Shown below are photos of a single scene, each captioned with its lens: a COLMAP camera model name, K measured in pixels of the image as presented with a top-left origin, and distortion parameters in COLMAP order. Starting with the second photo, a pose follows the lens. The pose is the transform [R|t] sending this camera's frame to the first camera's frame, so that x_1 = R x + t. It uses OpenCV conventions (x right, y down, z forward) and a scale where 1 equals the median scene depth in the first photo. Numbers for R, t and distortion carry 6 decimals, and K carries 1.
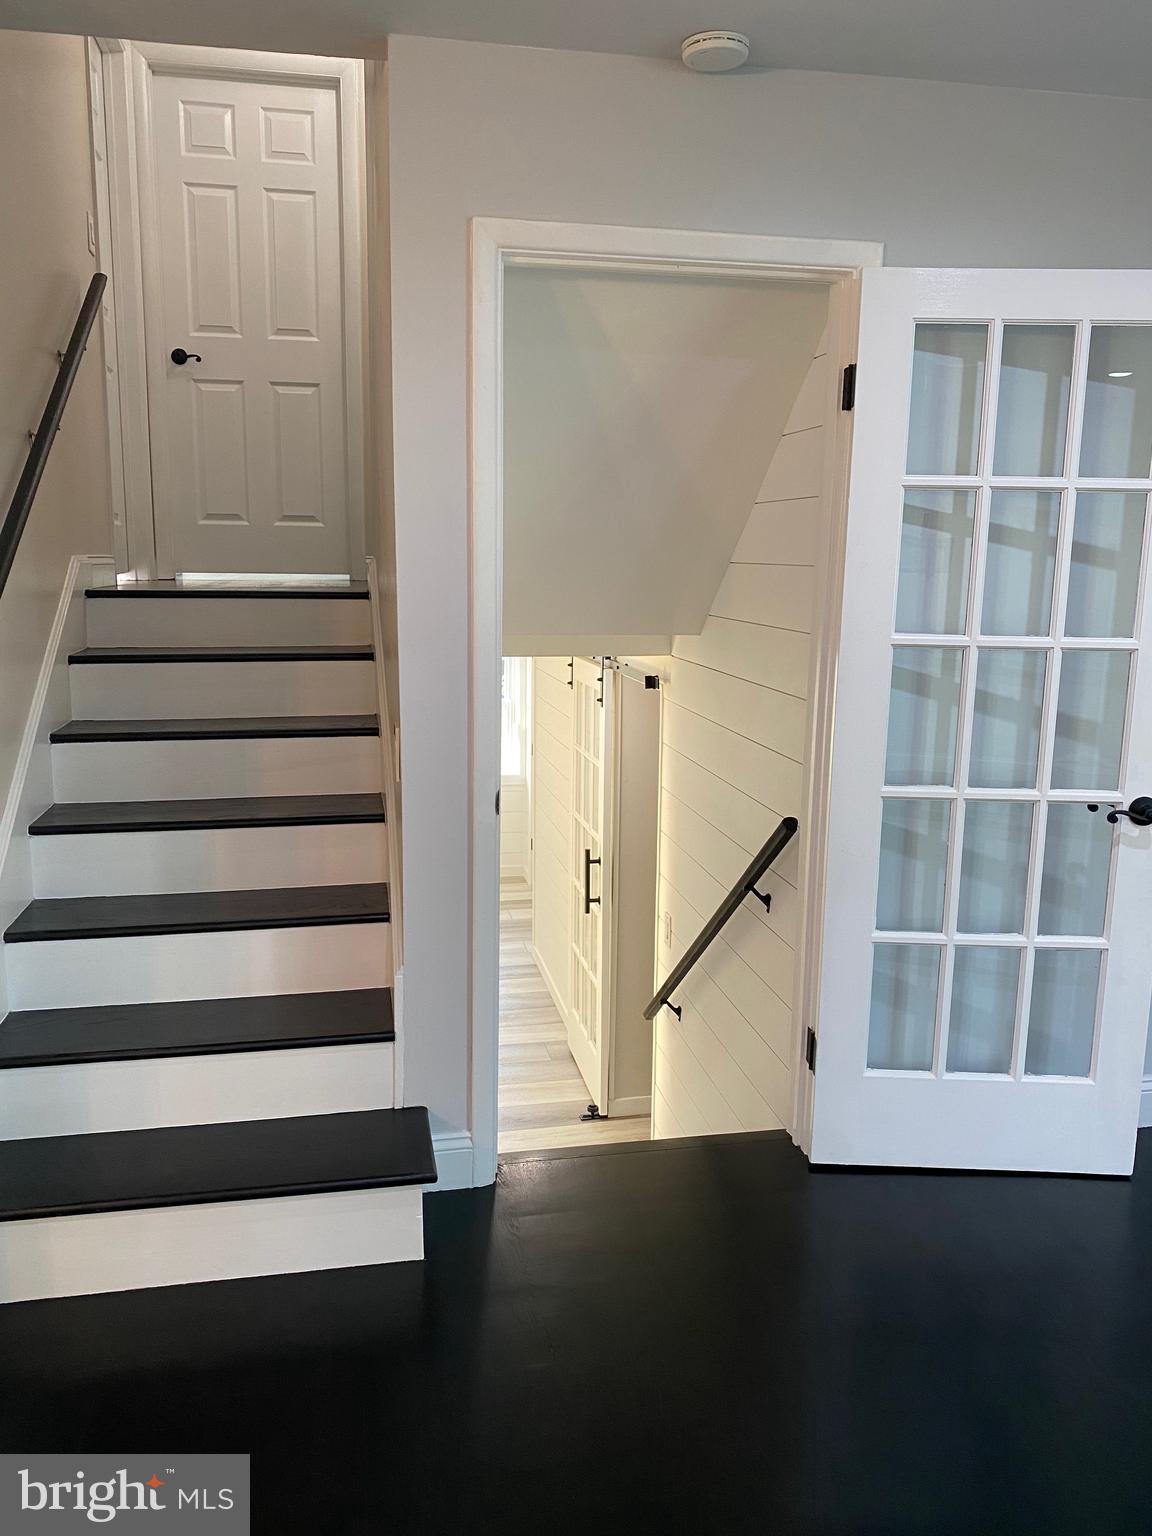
lens RADIAL K [[1180.5, 0, 576.0], [0, 1180.5, 768.0], [0, 0, 1]] dist [0.080759, -0.150549]
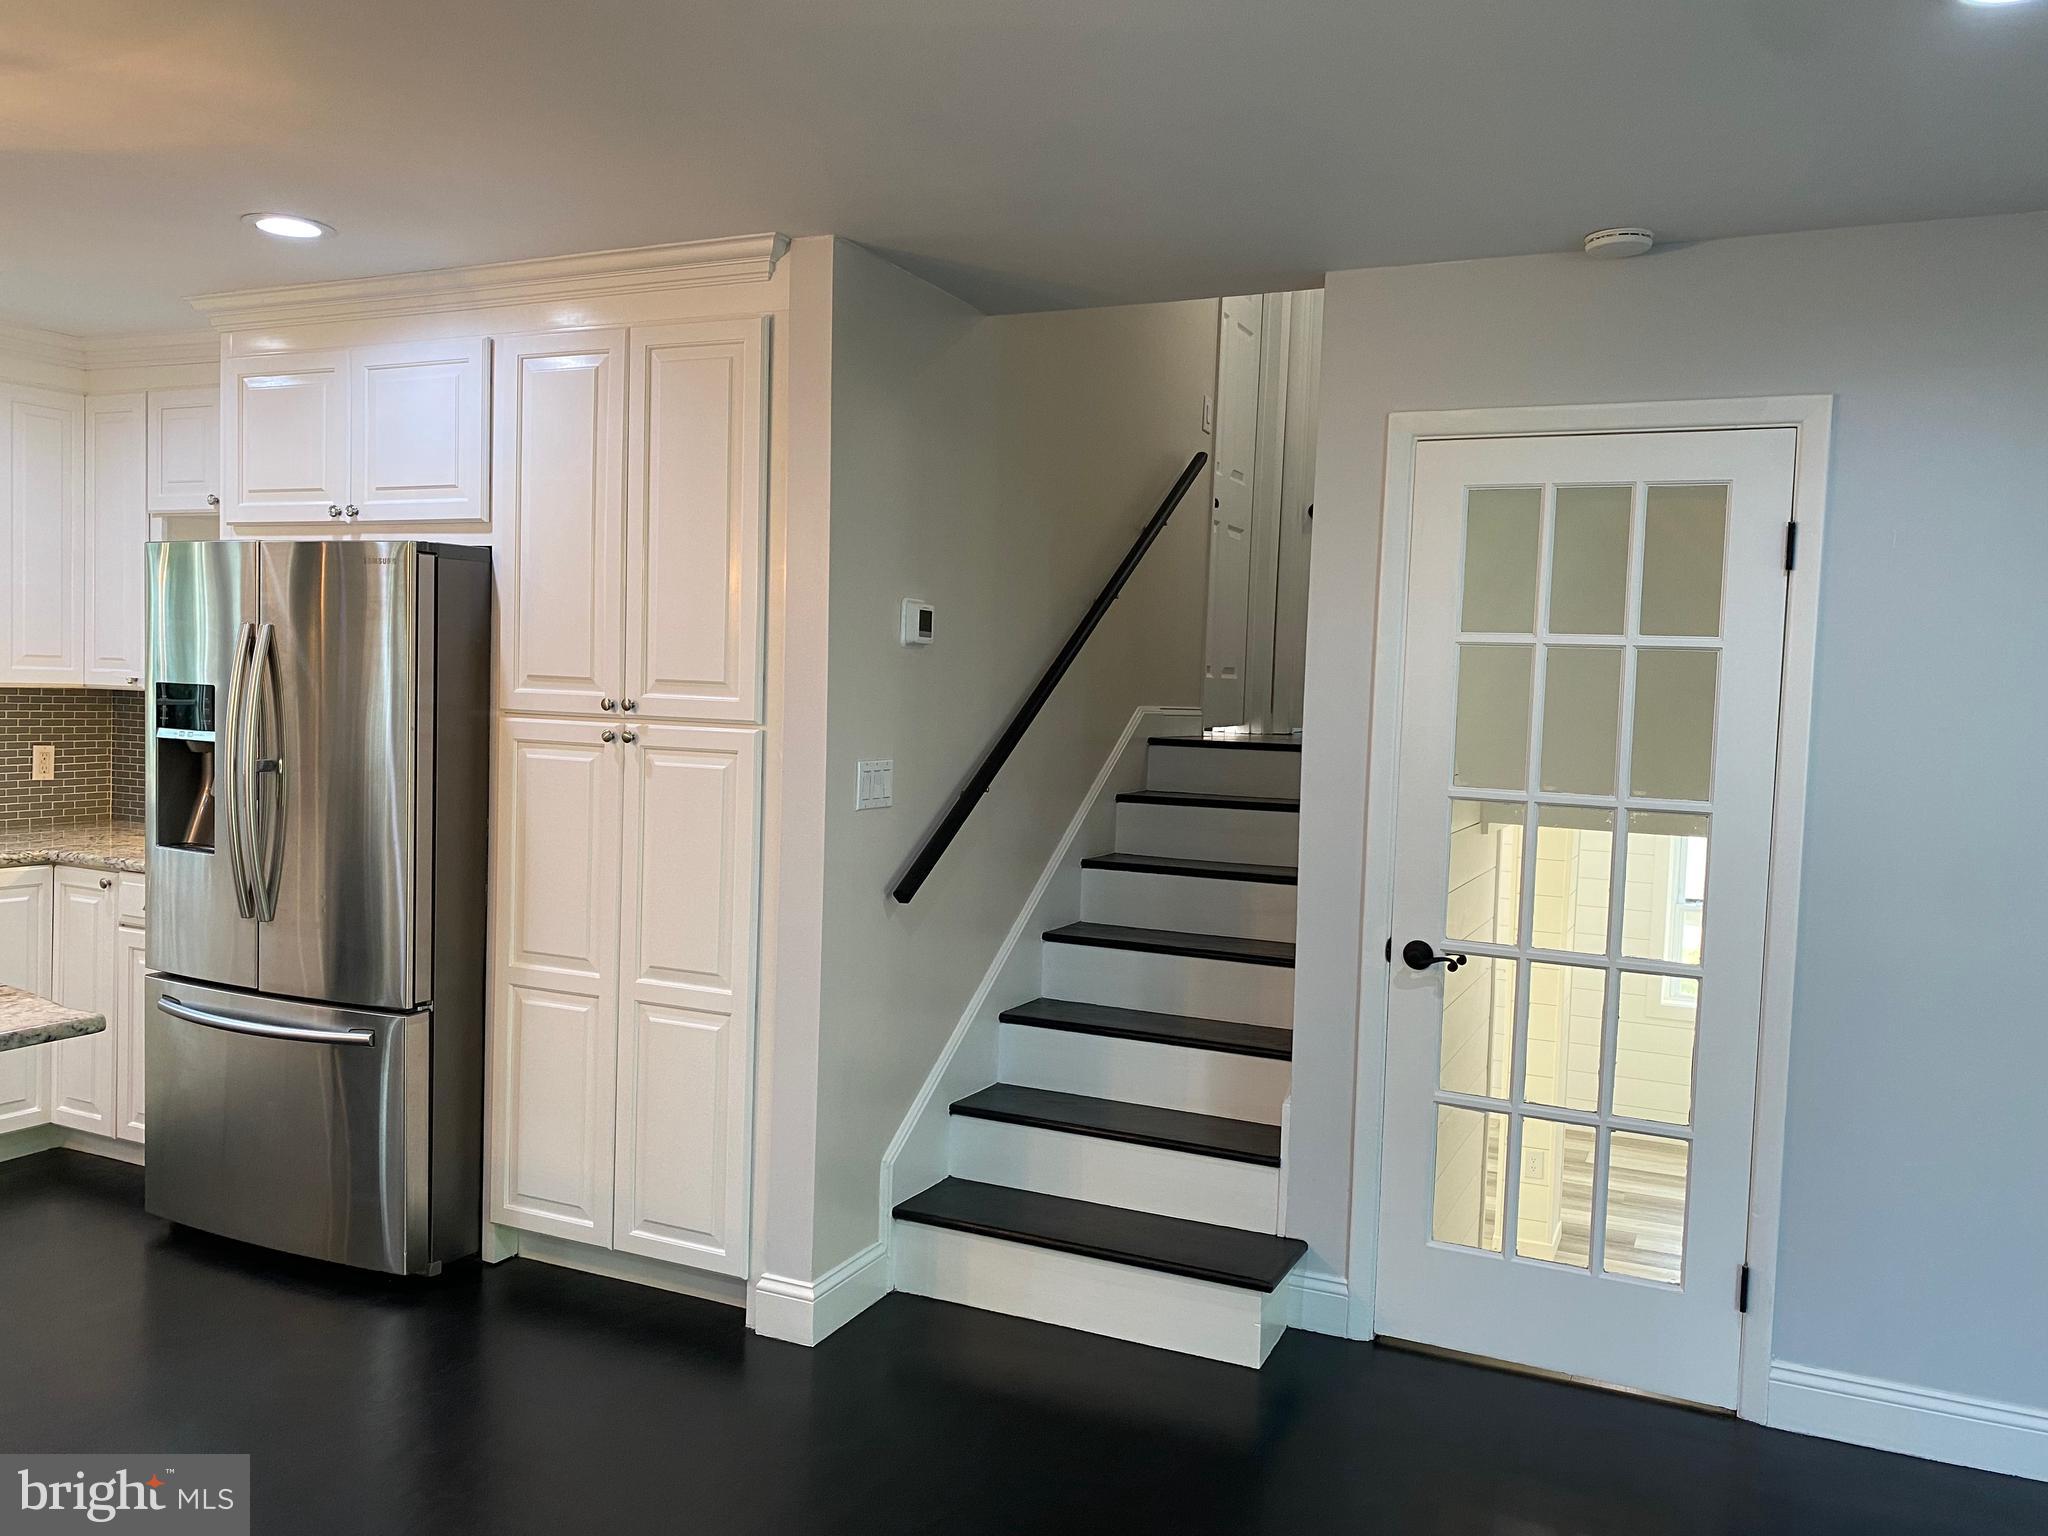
lens RADIAL K [[1574.0, 0, 1024.0], [0, 1574.0, 768.0], [0, 0, 1]] dist [0.080759, -0.150549]
pose [[0.806280, 0.043419, -0.589938, 0.475002], [-0.123576, 0.987661, -0.096202, 0.043596], [0.578482, 0.150468, 0.801697, -0.305721]]
